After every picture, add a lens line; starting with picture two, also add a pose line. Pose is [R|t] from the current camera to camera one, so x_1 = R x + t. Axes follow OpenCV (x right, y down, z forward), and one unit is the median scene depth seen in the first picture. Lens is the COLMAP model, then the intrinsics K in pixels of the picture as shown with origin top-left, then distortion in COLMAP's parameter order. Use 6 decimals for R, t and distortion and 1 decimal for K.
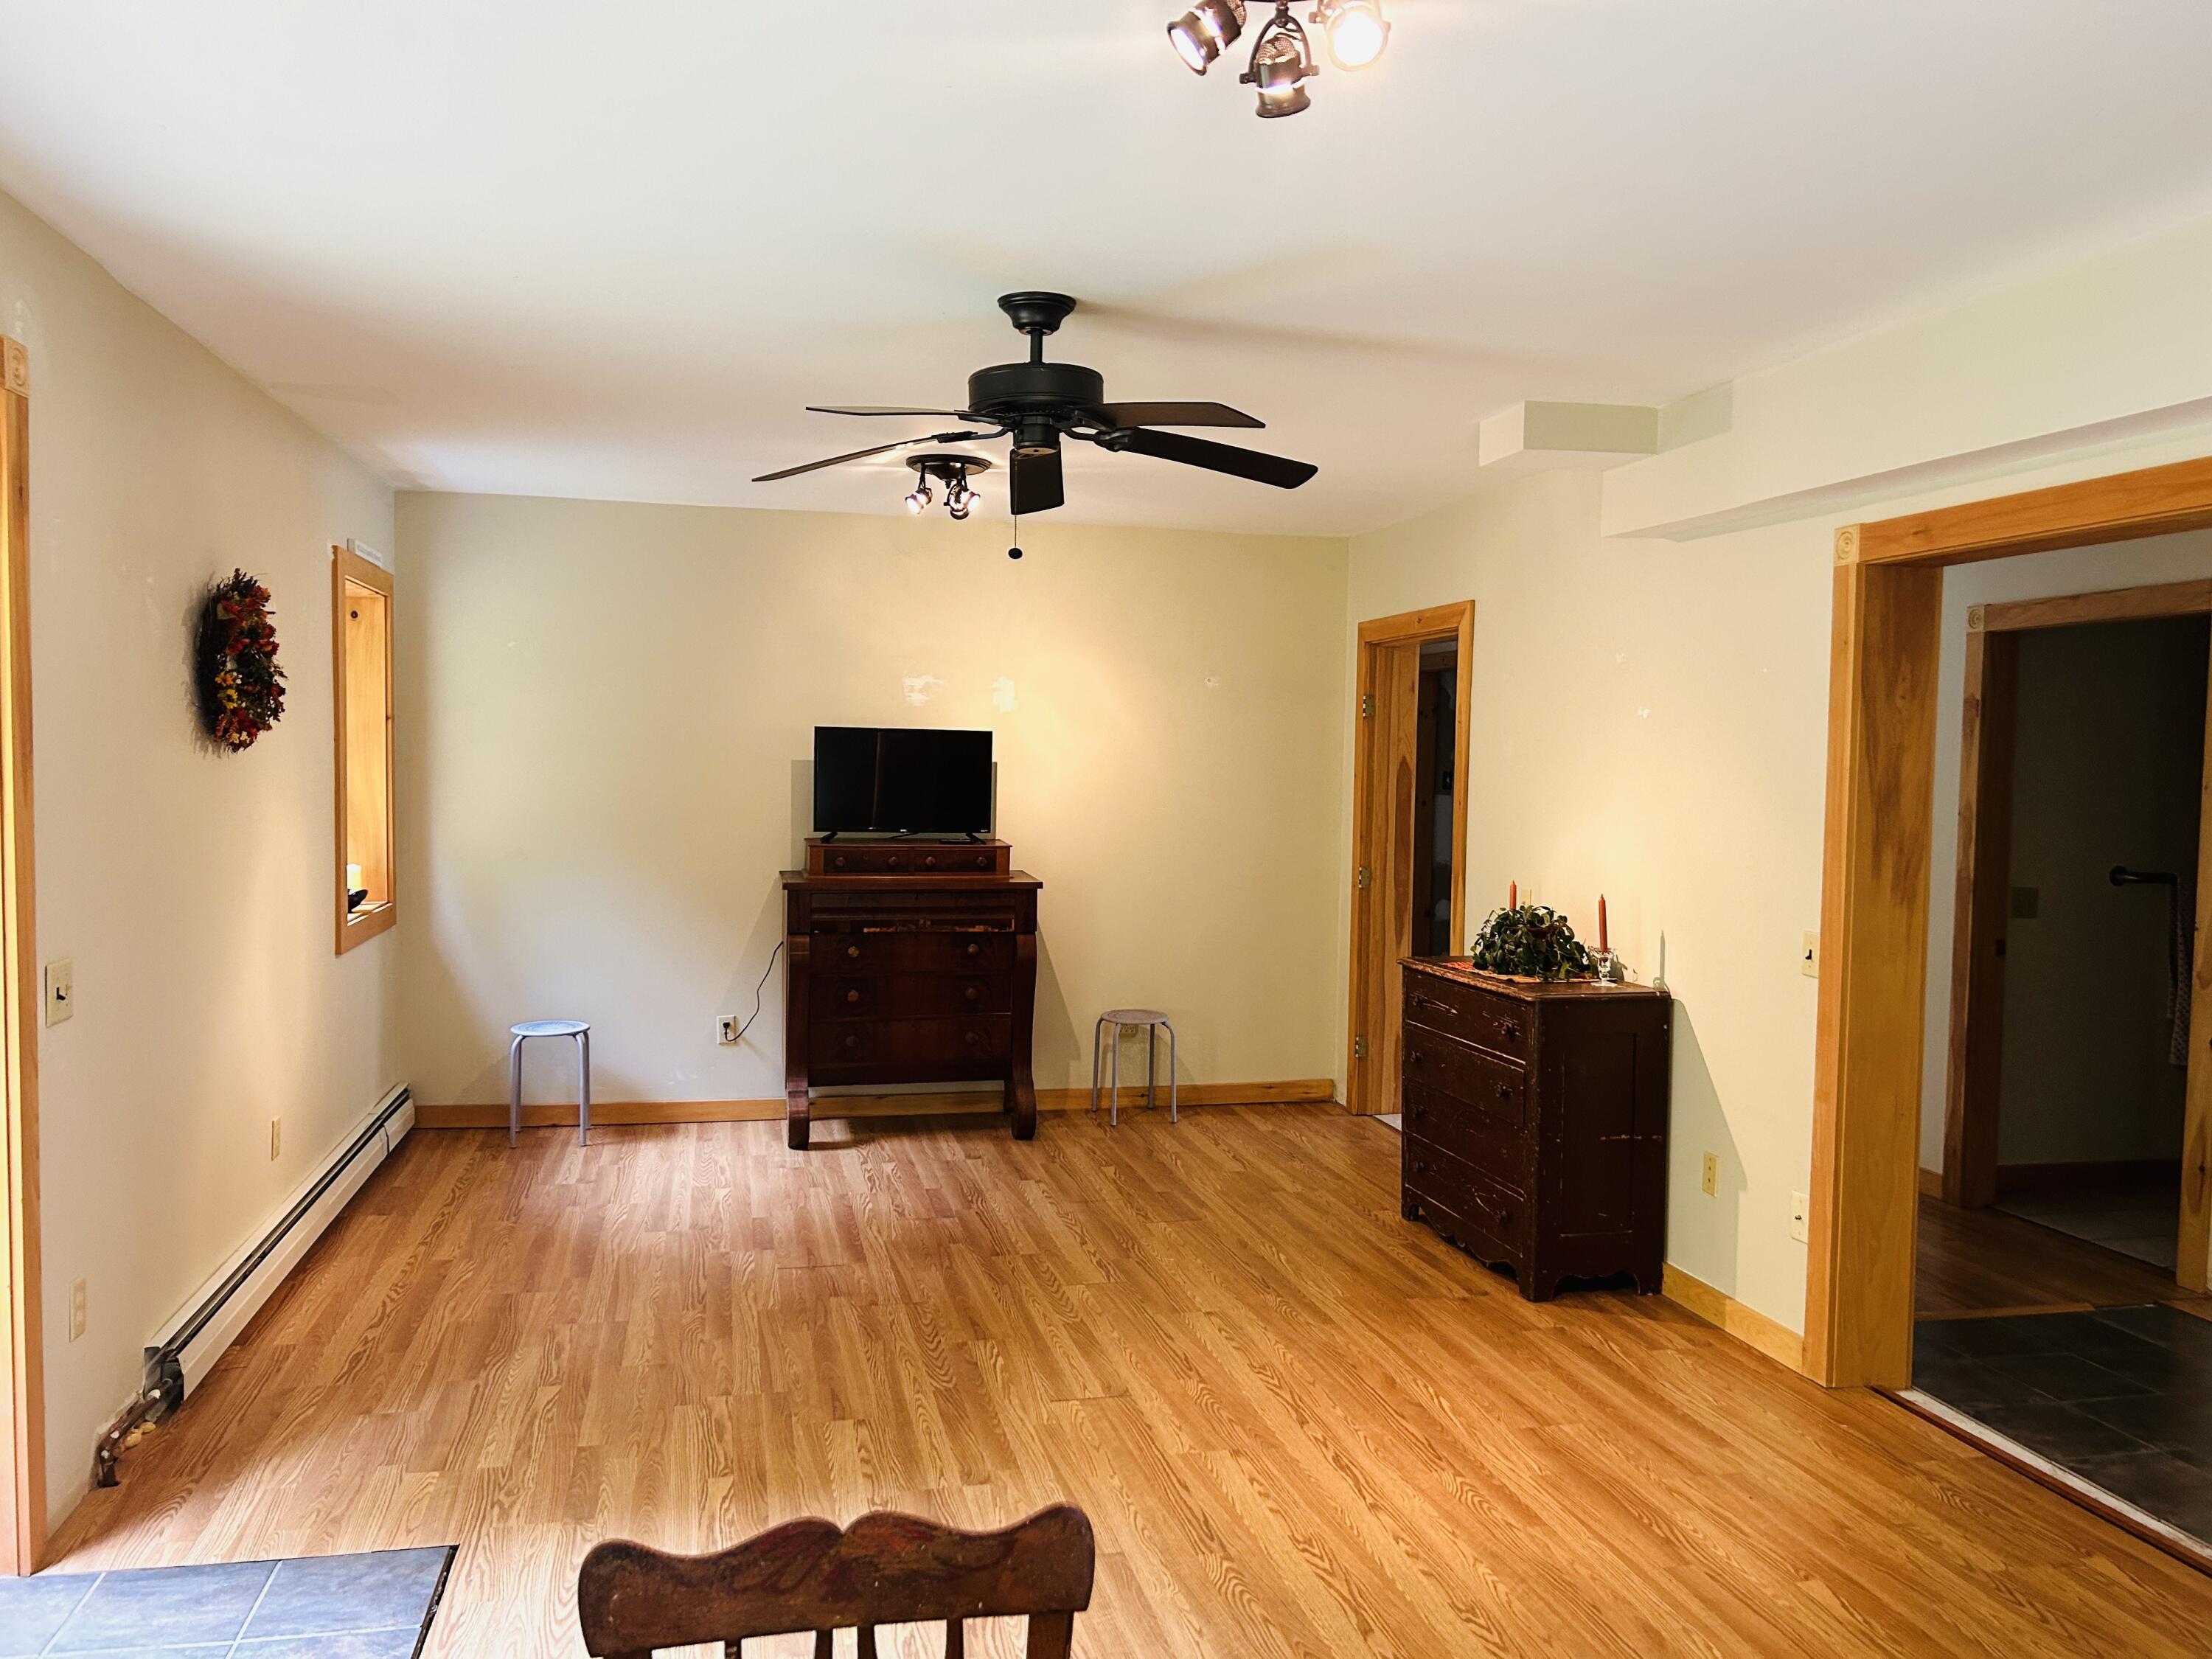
lens RADIAL K [[1662.2, 0, 1105.4], [0, 1662.2, 831.4], [0, 0, 1]] dist [0.011061, 0.004043]
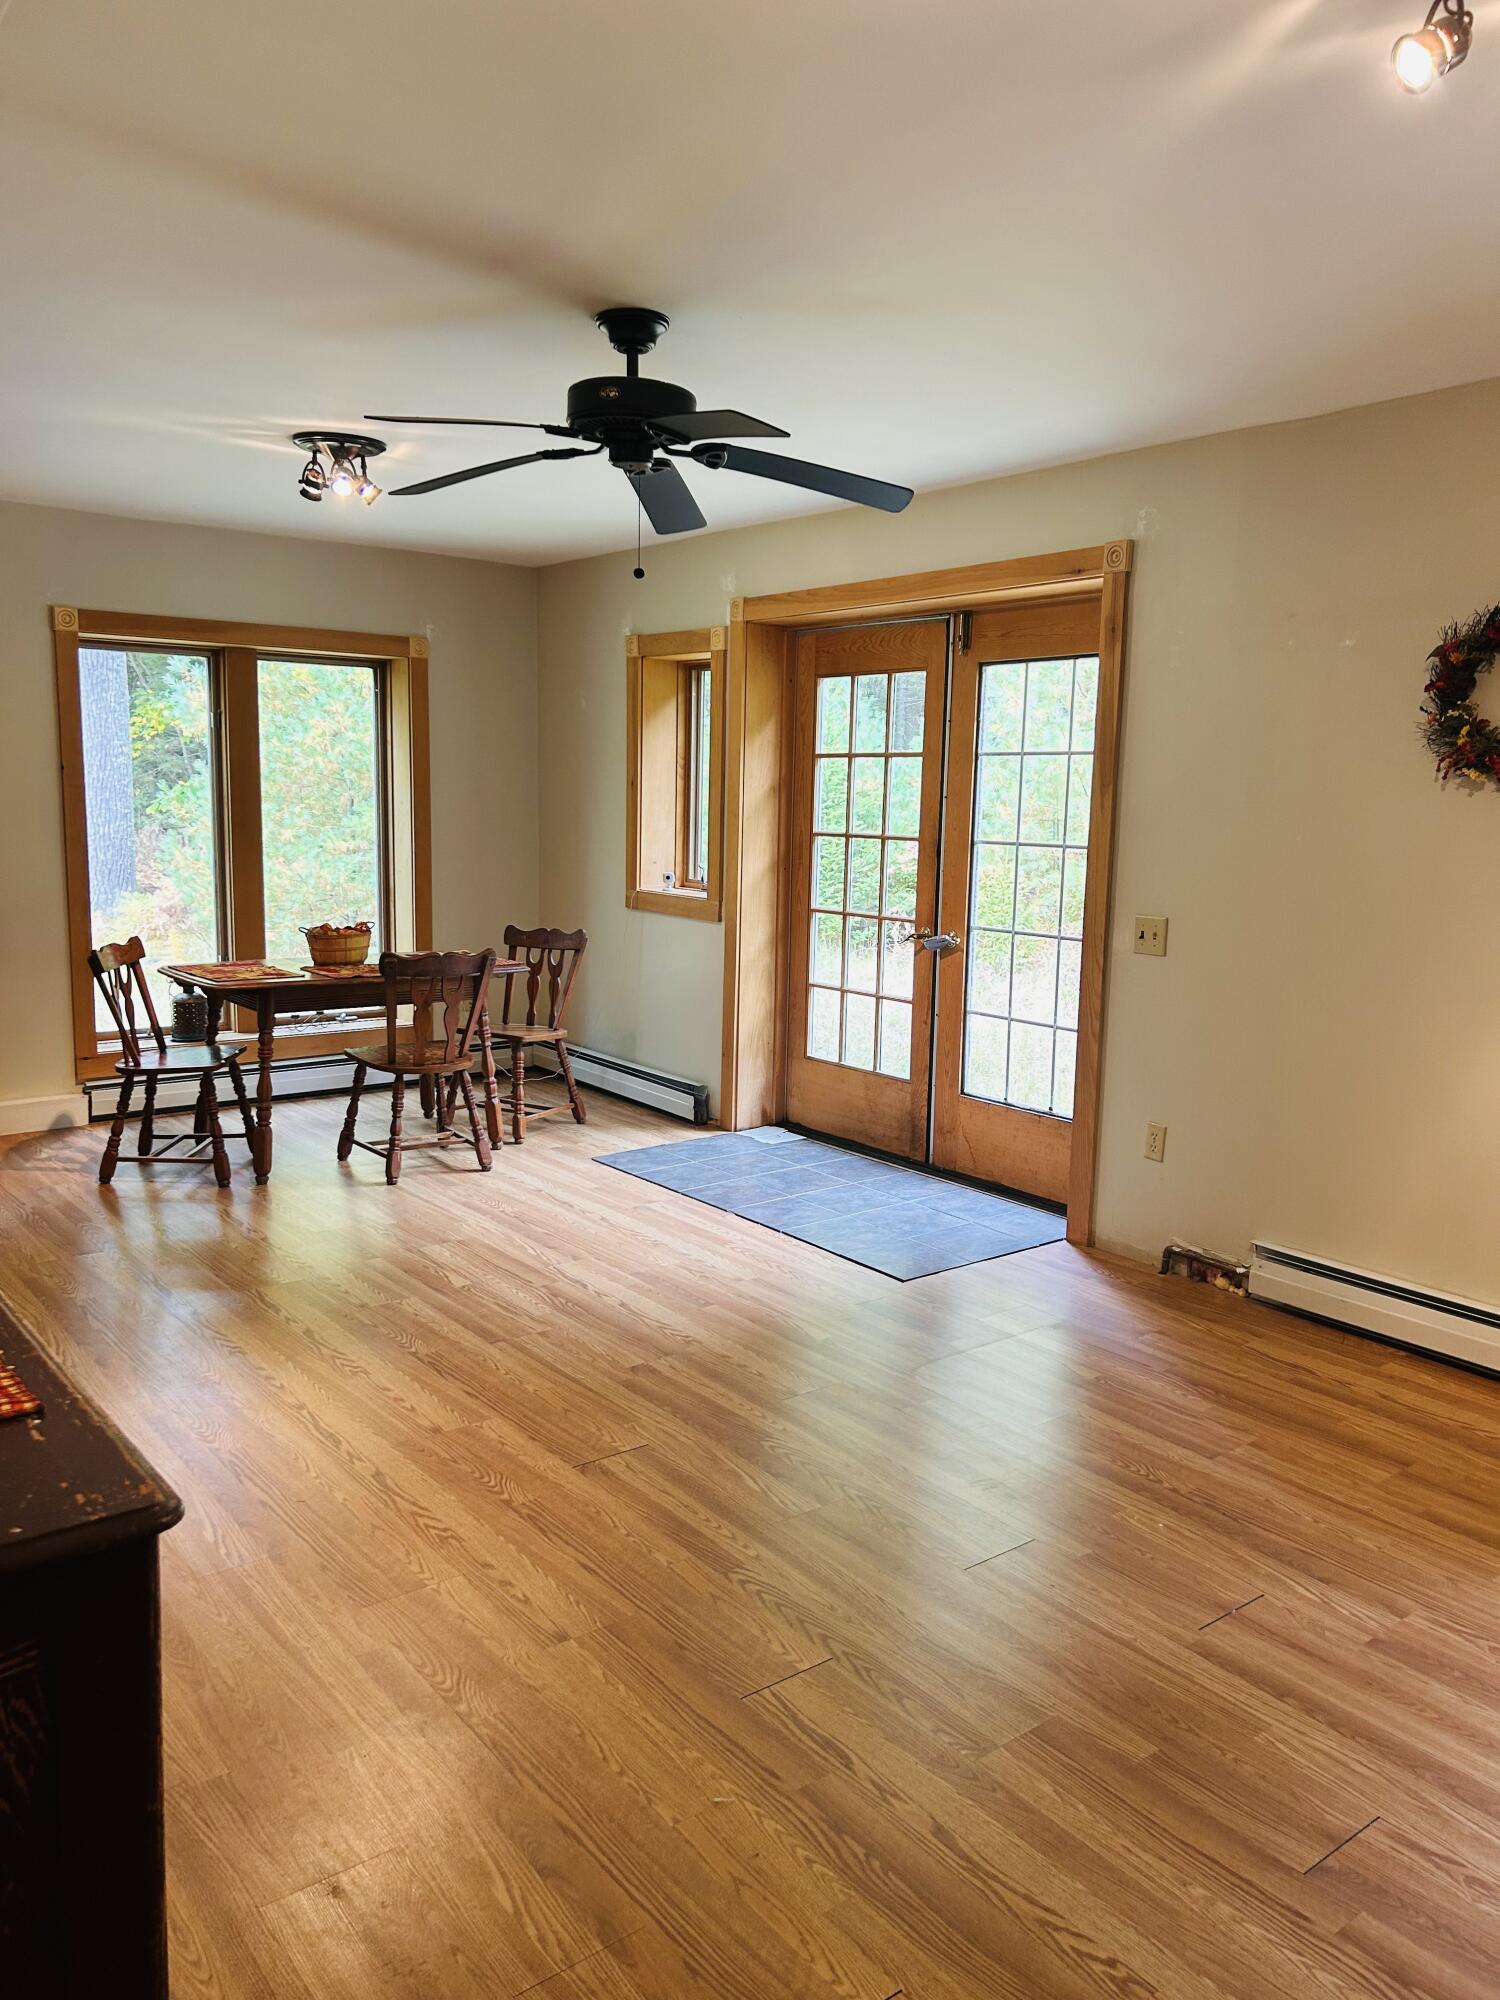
lens RADIAL K [[1502.9, 0, 752.8], [0, 1502.9, 1001.0], [0, 0, 1]] dist [0.011061, 0.004043]
pose [[-0.904470, 0.027272, -0.425665, 0.254960], [-0.054993, 0.982169, 0.179780, -0.061183], [0.422978, 0.186014, -0.886842, 1.626565]]
